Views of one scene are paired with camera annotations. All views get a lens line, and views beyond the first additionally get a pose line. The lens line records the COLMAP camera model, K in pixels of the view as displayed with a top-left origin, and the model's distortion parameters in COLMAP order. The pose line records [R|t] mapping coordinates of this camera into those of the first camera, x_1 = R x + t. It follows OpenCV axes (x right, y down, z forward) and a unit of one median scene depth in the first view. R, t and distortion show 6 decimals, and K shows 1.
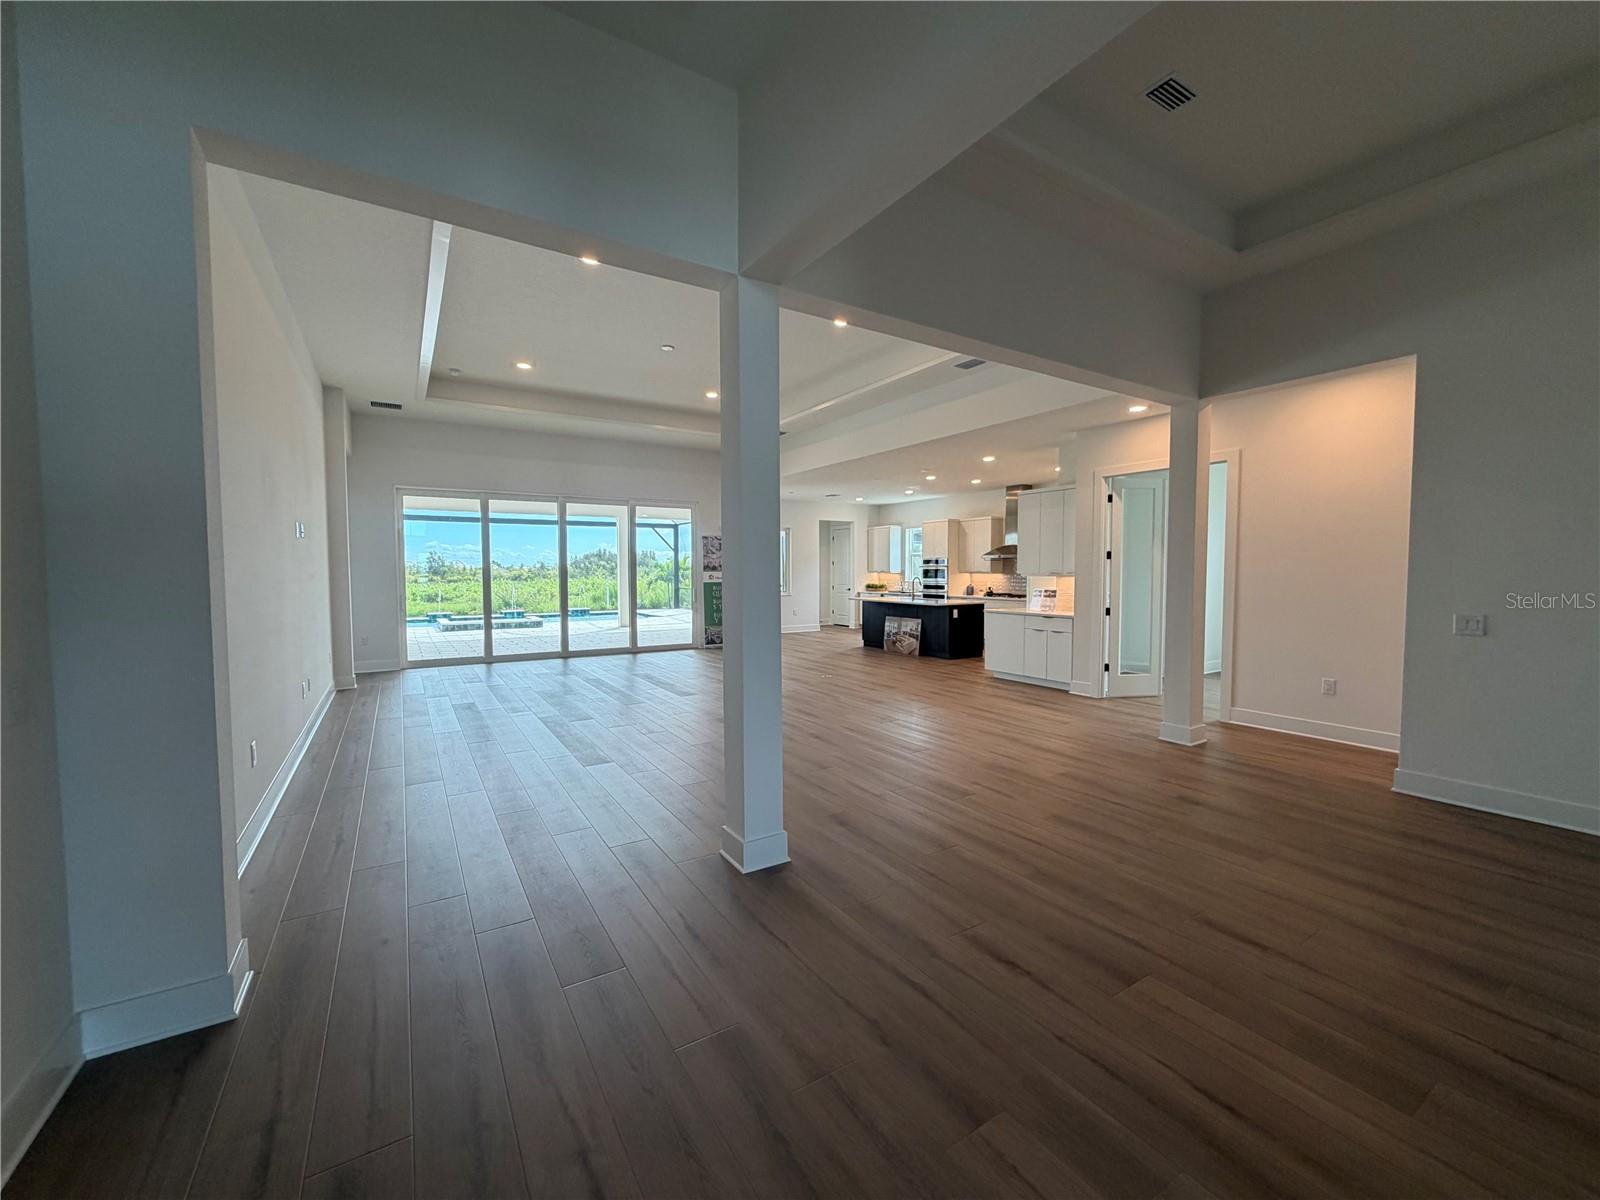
lens RADIAL K [[635.6, 0, 801.4], [0, 635.6, 601.0], [0, 0, 1]] dist [0.003376, -0.000859]
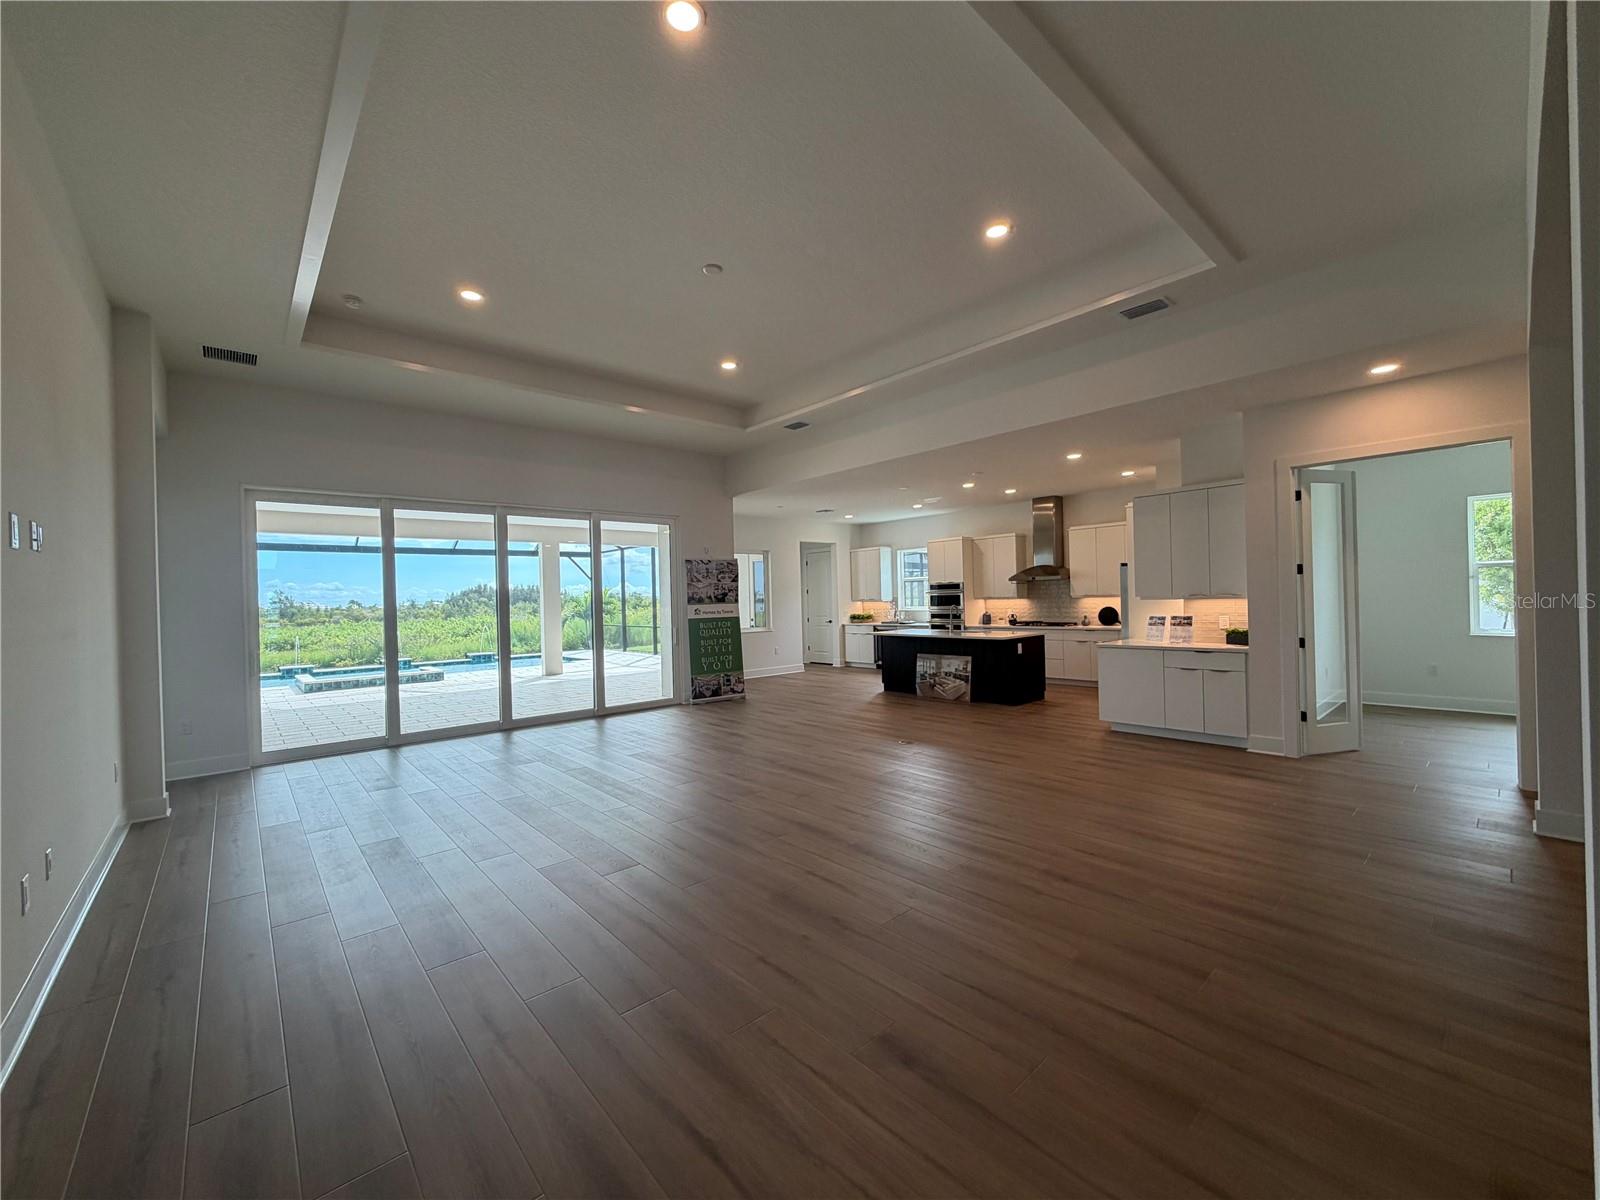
lens RADIAL K [[635.6, 0, 801.1], [0, 635.6, 601.5], [0, 0, 1]] dist [0.003376, -0.000859]
pose [[0.986183, -0.024161, 0.163889, -0.144602], [0.031946, 0.998474, -0.045038, -0.011014], [-0.162550, 0.049651, 0.985450, 0.211586]]
